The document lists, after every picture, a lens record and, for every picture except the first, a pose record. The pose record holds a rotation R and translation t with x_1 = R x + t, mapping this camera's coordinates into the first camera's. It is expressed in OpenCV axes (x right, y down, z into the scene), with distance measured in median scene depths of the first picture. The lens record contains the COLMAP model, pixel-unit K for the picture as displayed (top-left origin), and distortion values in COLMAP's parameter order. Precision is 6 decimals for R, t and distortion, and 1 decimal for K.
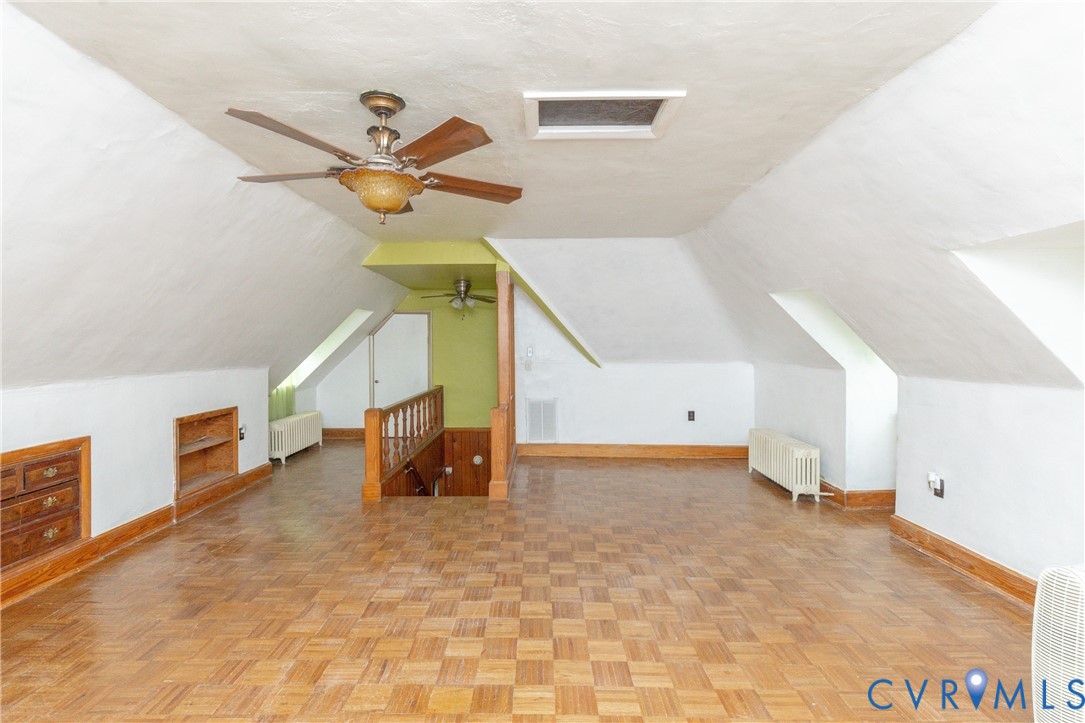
lens RADIAL K [[506.8, 0, 550.0], [0, 506.8, 334.0], [0, 0, 1]] dist [0.006750, -0.001615]
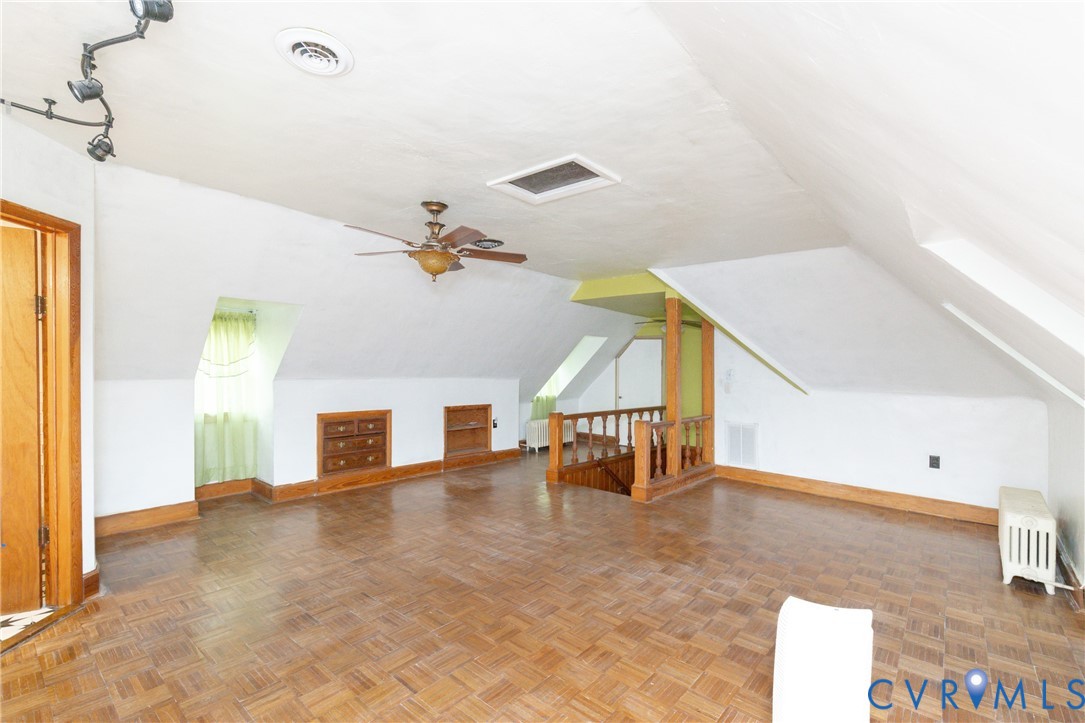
lens RADIAL K [[506.8, 0, 549.2], [0, 506.8, 362.7], [0, 0, 1]] dist [0.006750, -0.001615]
pose [[0.760977, 0.014427, -0.648618, 0.536229], [-0.012436, 0.999893, 0.007650, 0.012703], [0.648659, 0.002245, 0.761076, 0.006597]]
